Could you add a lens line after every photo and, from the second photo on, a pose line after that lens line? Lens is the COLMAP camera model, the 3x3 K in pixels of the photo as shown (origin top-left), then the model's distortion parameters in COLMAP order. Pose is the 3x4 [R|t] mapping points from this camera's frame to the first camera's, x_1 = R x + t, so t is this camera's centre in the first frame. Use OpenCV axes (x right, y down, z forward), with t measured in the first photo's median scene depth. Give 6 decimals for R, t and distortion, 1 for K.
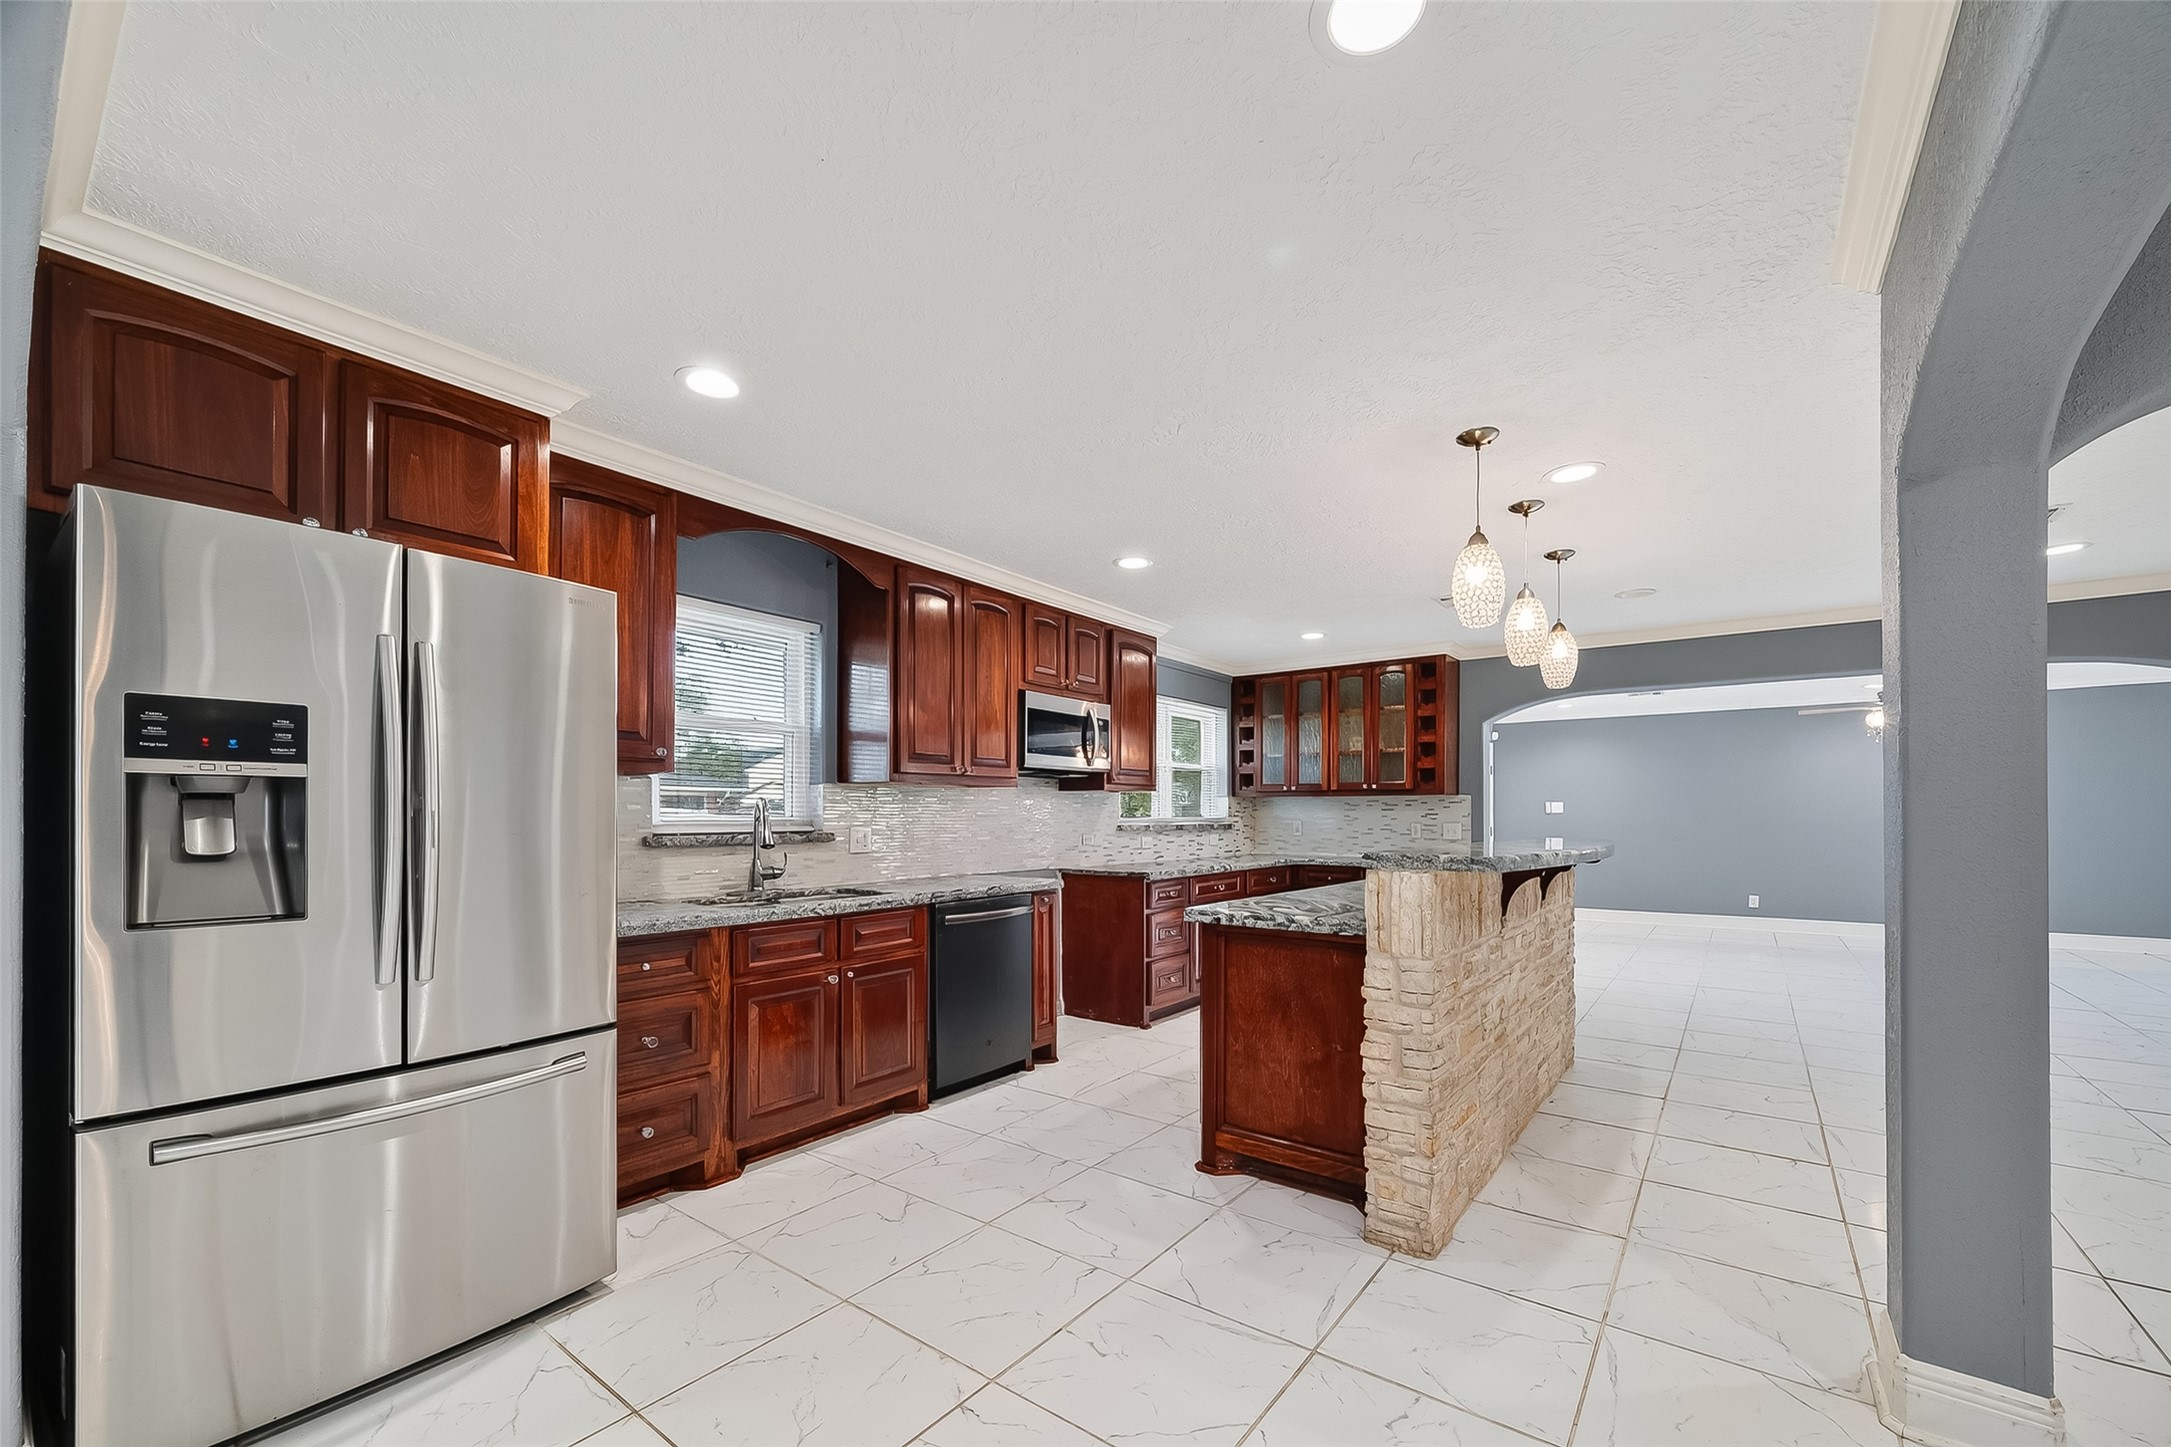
lens RADIAL K [[879.4, 0, 1077.8], [0, 879.4, 773.5], [0, 0, 1]] dist [-0.001257, -0.000008]
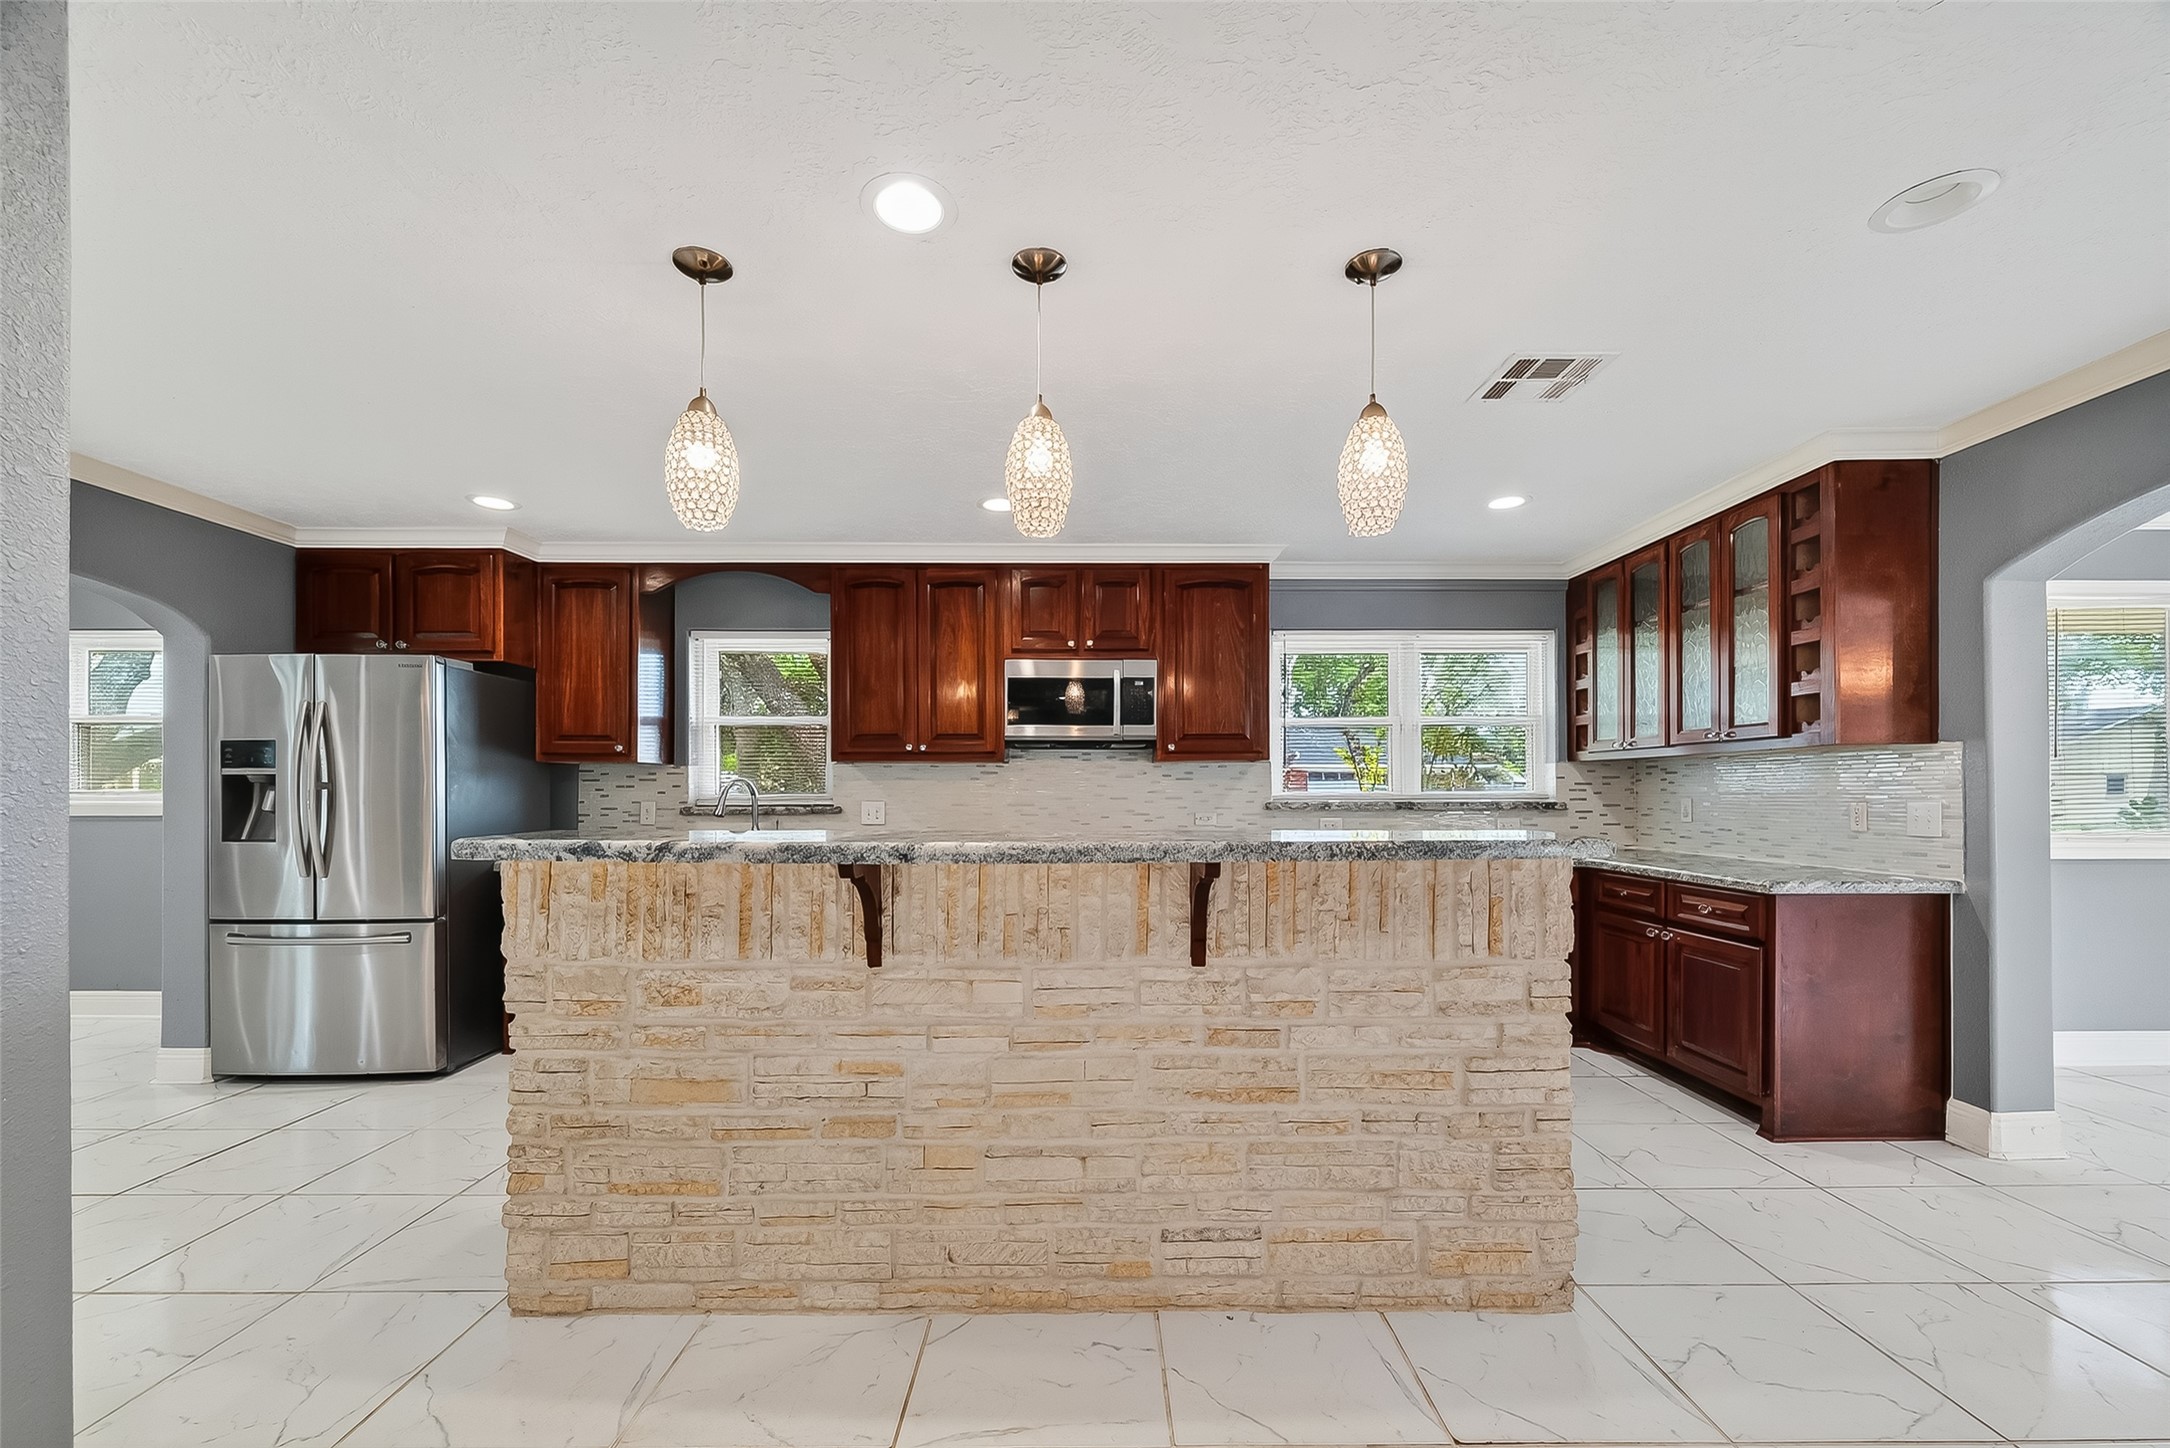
lens RADIAL K [[848.5, 0, 1087.6], [0, 848.5, 796.1], [0, 0, 1]] dist [0.000432, 0.000029]
pose [[0.609660, 0.002793, -0.792658, 0.518544], [0.040120, 0.998603, 0.034377, 0.017423], [0.791647, -0.052760, 0.608697, 0.357819]]
